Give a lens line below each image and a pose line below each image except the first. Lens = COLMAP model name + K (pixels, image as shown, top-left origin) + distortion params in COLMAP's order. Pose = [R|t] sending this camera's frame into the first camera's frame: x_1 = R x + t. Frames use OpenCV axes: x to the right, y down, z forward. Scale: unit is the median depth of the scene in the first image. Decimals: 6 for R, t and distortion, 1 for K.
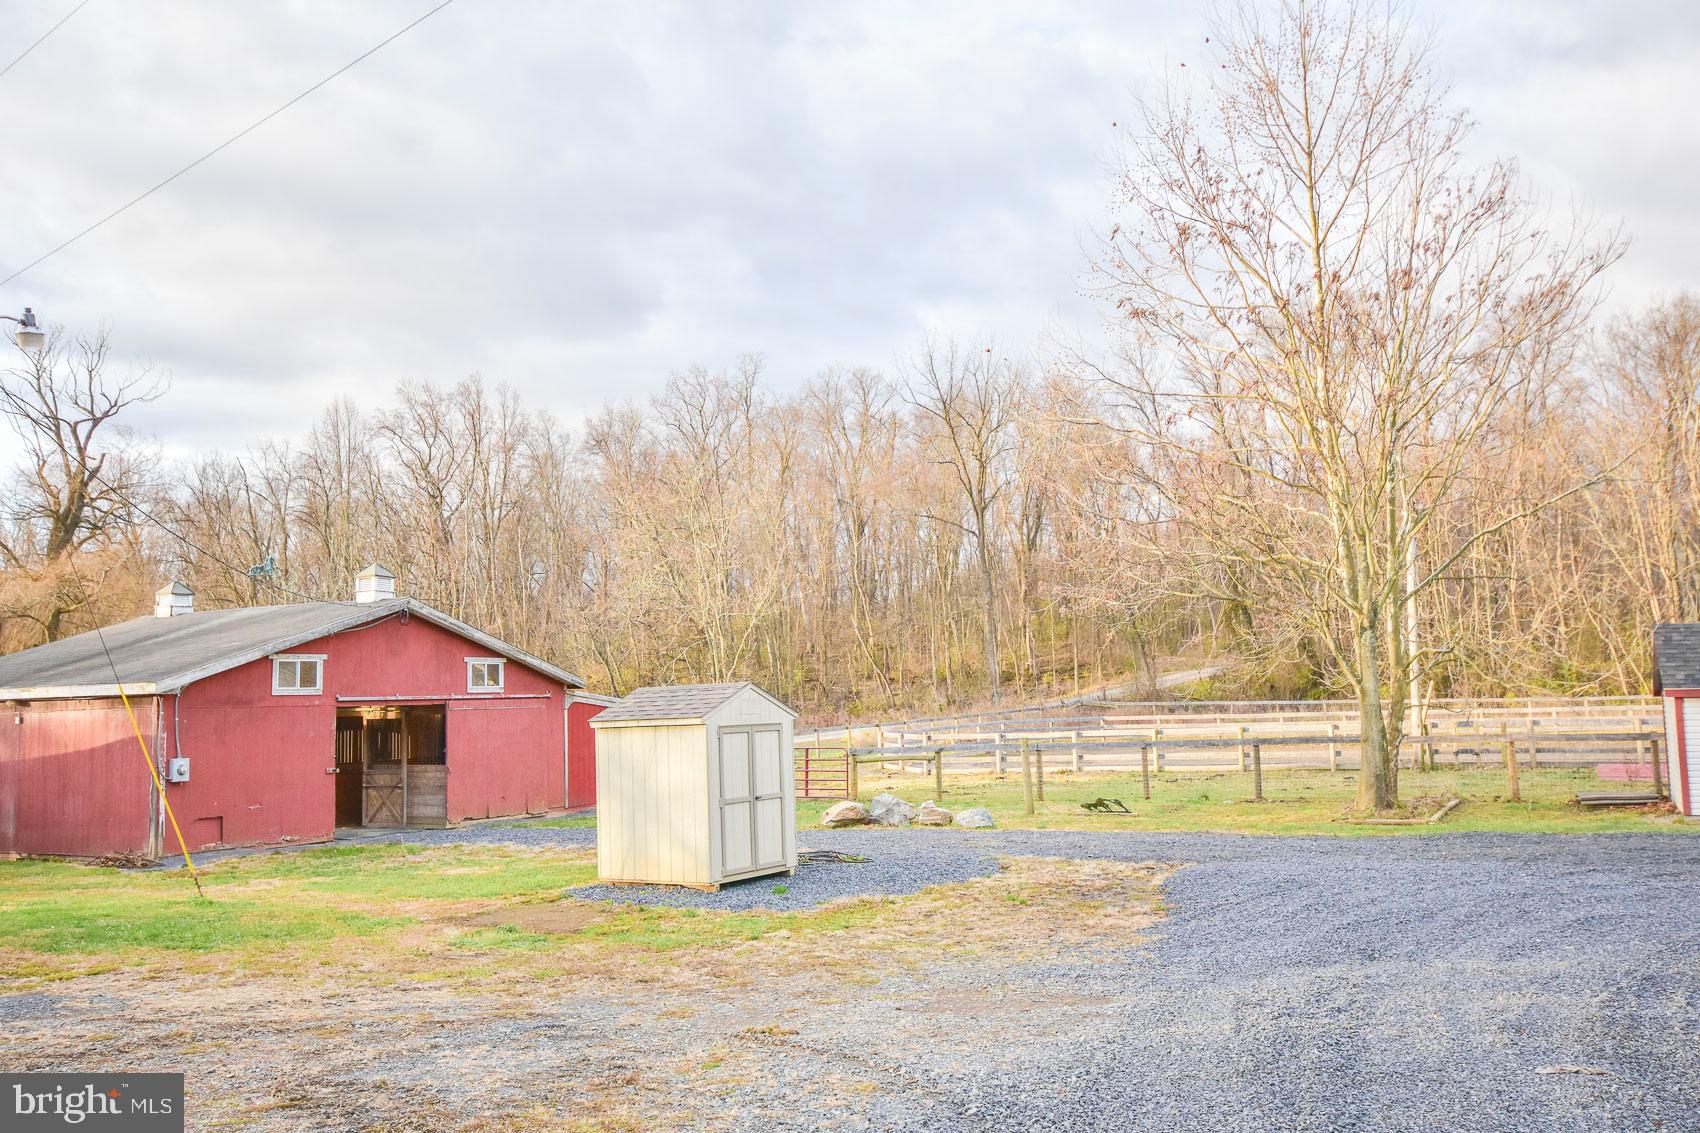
lens RADIAL K [[1396.1, 0, 864.6], [0, 1396.1, 571.0], [0, 0, 1]] dist [-0.011110, 0.055550]
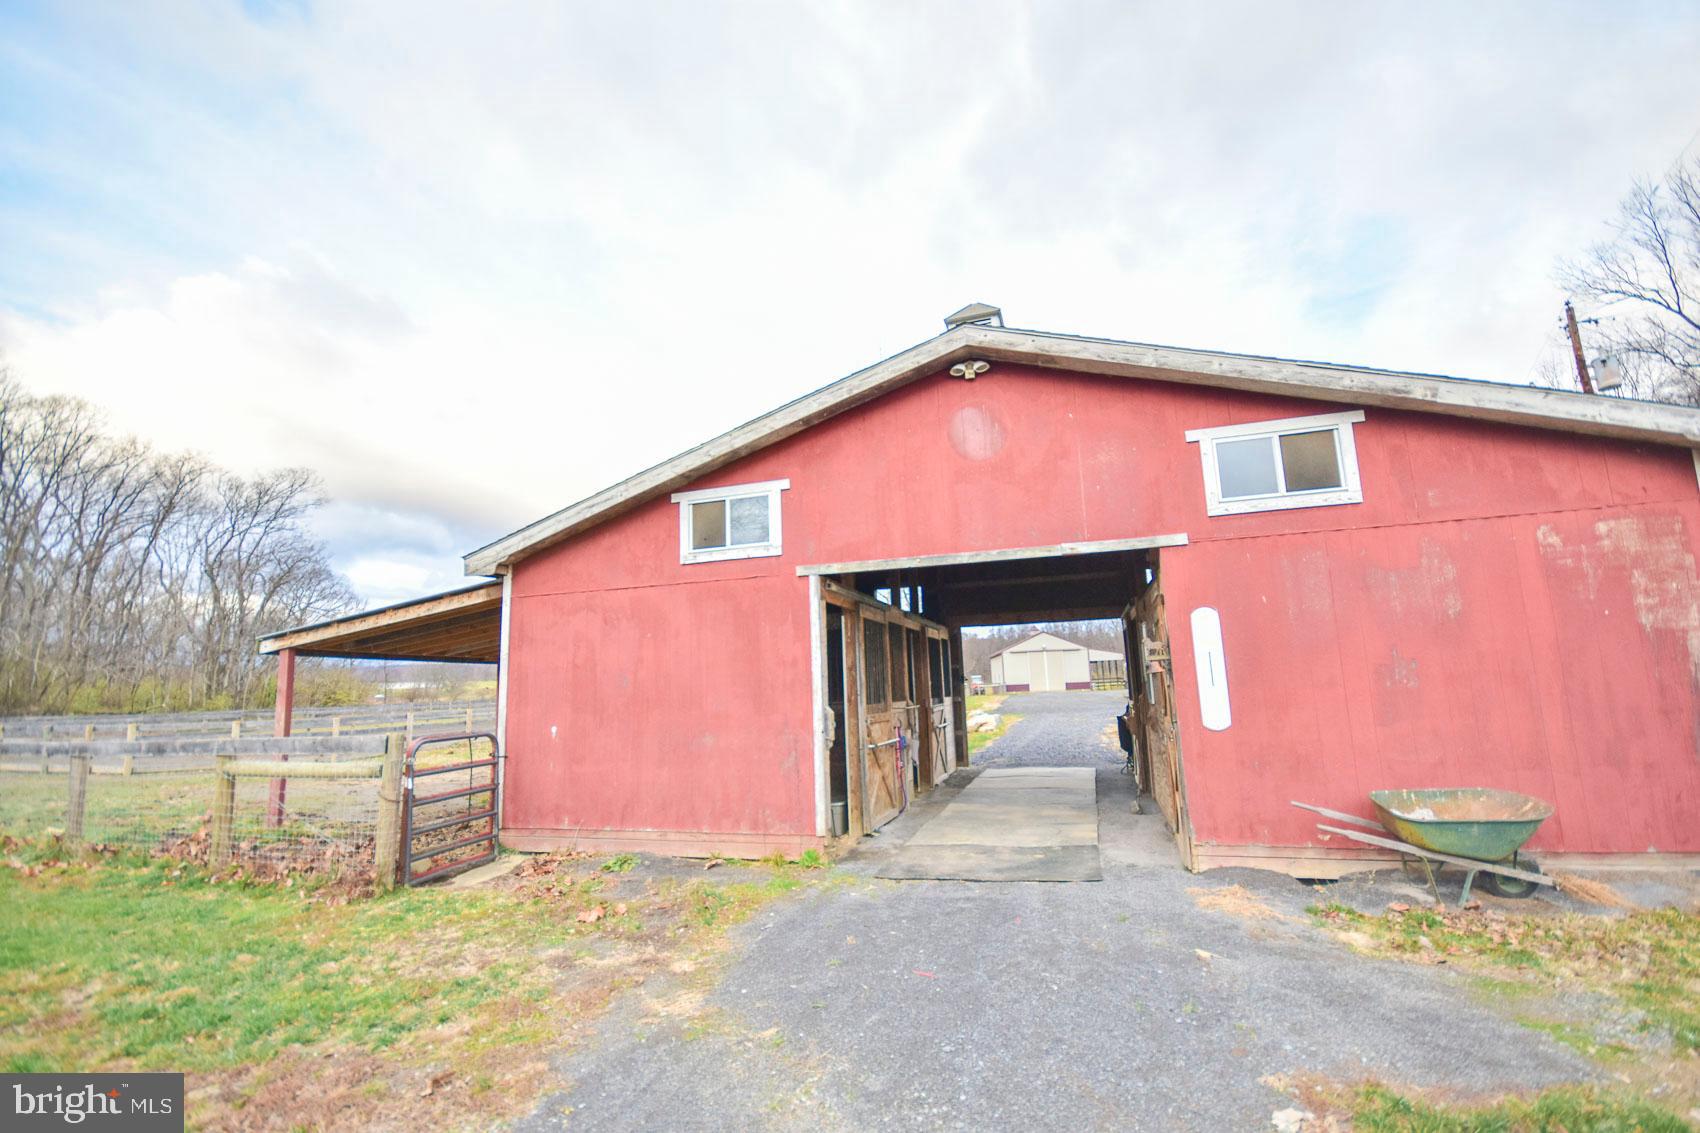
lens RADIAL K [[743.1, 0, 851.6], [0, 743.1, 577.3], [0, 0, 1]] dist [0.025446, -0.019924]
pose [[0.206217, -0.131269, -0.969661, -0.102533], [0.124023, 0.986475, -0.107169, 0.117986], [0.970615, -0.098160, 0.219708, 0.872507]]
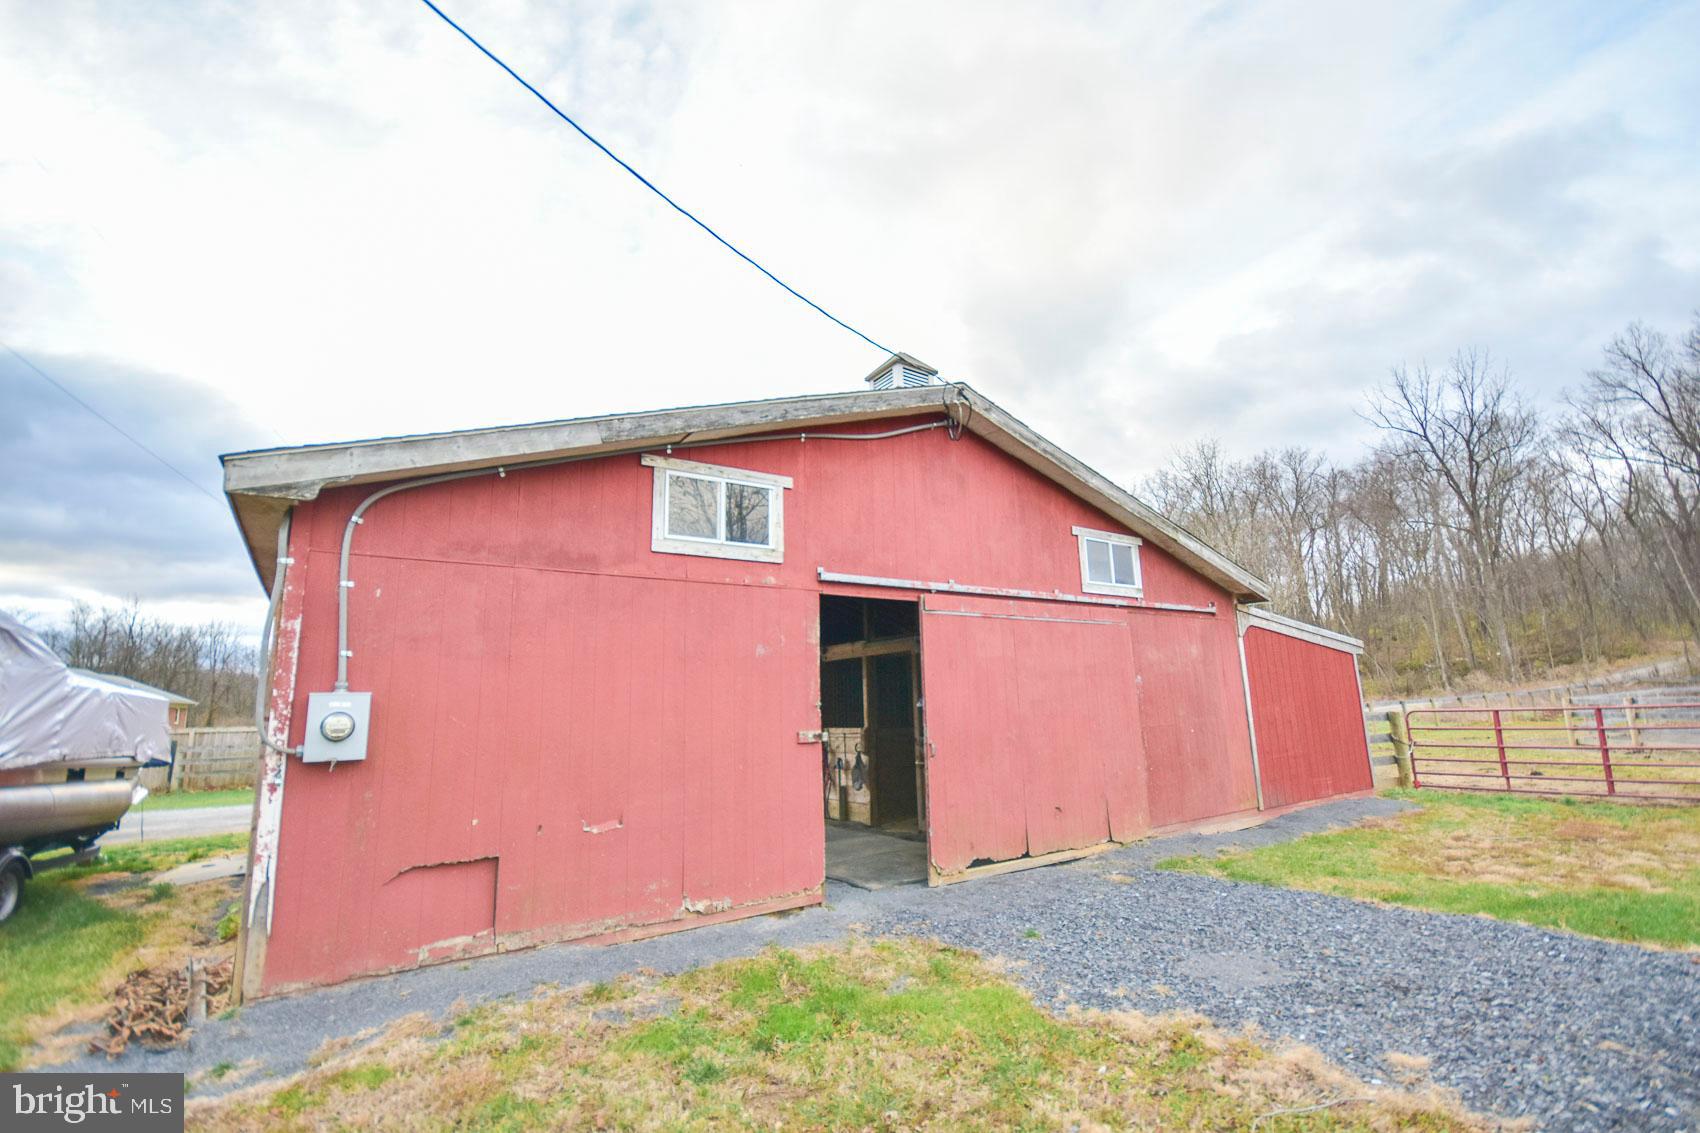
lens RADIAL K [[743.1, 0, 851.6], [0, 743.1, 577.3], [0, 0, 1]] dist [0.025446, -0.019924]
pose [[0.879841, -0.077498, -0.468907, -0.234161], [0.046166, 0.995886, -0.077971, 0.101939], [0.473020, 0.046954, 0.879800, 0.726687]]
